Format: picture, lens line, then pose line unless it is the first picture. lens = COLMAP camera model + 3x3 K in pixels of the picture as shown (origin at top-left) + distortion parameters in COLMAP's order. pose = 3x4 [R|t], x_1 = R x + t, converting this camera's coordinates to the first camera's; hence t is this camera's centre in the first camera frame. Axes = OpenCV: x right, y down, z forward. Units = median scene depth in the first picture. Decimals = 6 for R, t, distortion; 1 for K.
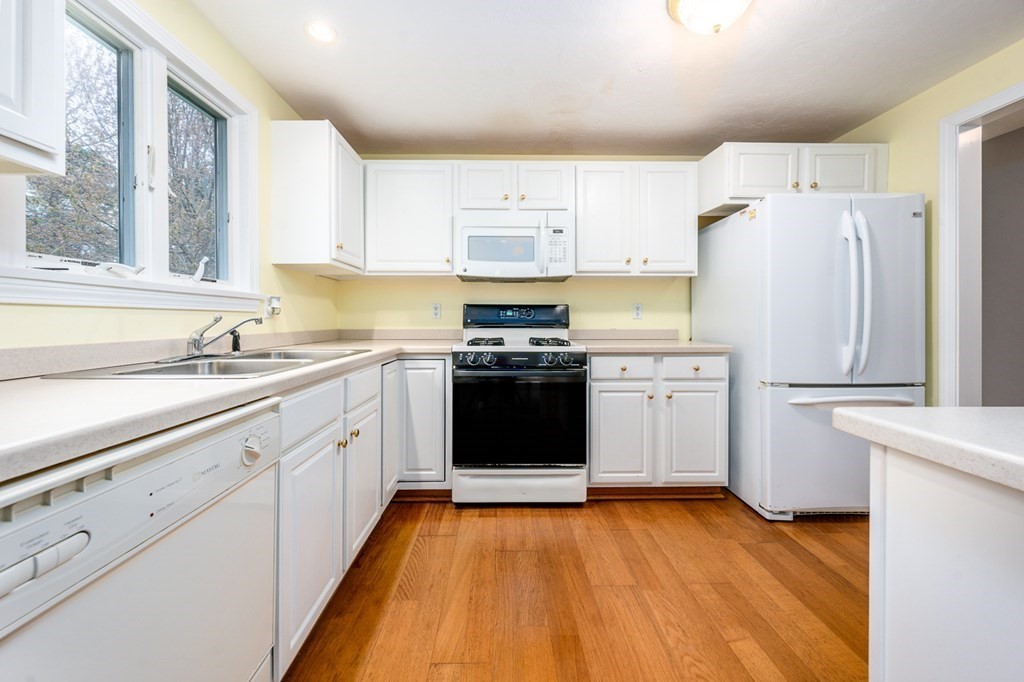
lens RADIAL K [[364.4, 0, 507.7], [0, 364.4, 320.1], [0, 0, 1]] dist [0.015074, 0.000028]
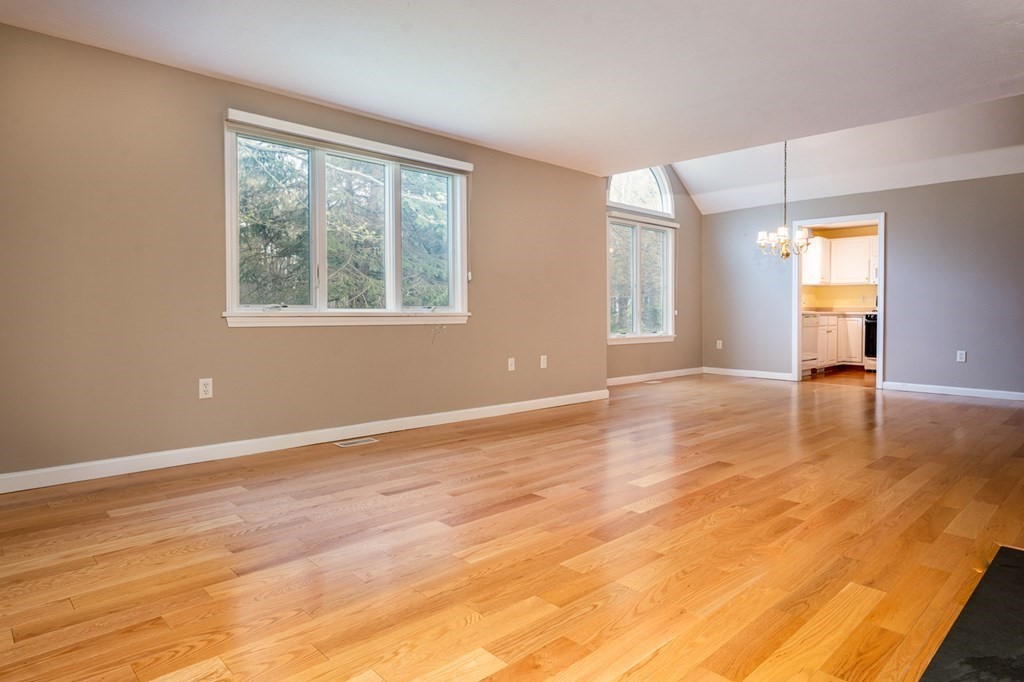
lens RADIAL K [[600.6, 0, 508.6], [0, 600.6, 320.5], [0, 0, 1]] dist [-0.001739, -0.000559]
pose [[0.676888, 0.012831, -0.735974, 1.313068], [-0.002203, 0.999879, 0.015405, 0.069920], [0.736083, -0.008806, 0.676834, -3.898988]]
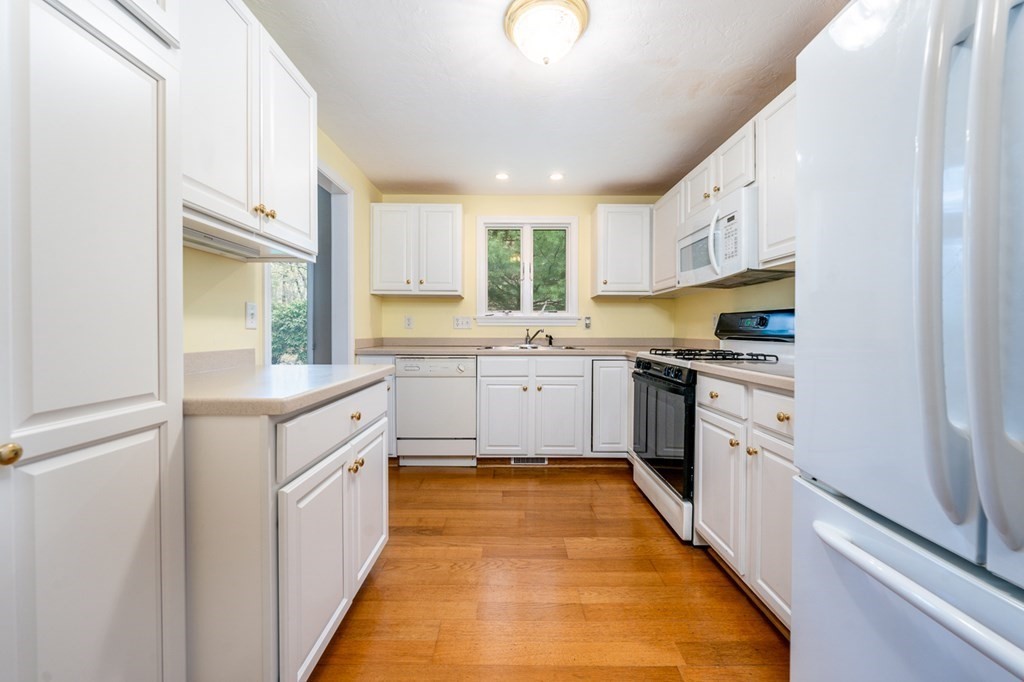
lens RADIAL K [[390.6, 0, 510.5], [0, 390.6, 335.2], [0, 0, 1]] dist [0.000264, 0.000055]
pose [[-0.015778, 0.013733, -0.999781, 1.107647], [0.003262, 0.999901, 0.013683, -0.003537], [0.999870, -0.003046, -0.015821, 0.590284]]
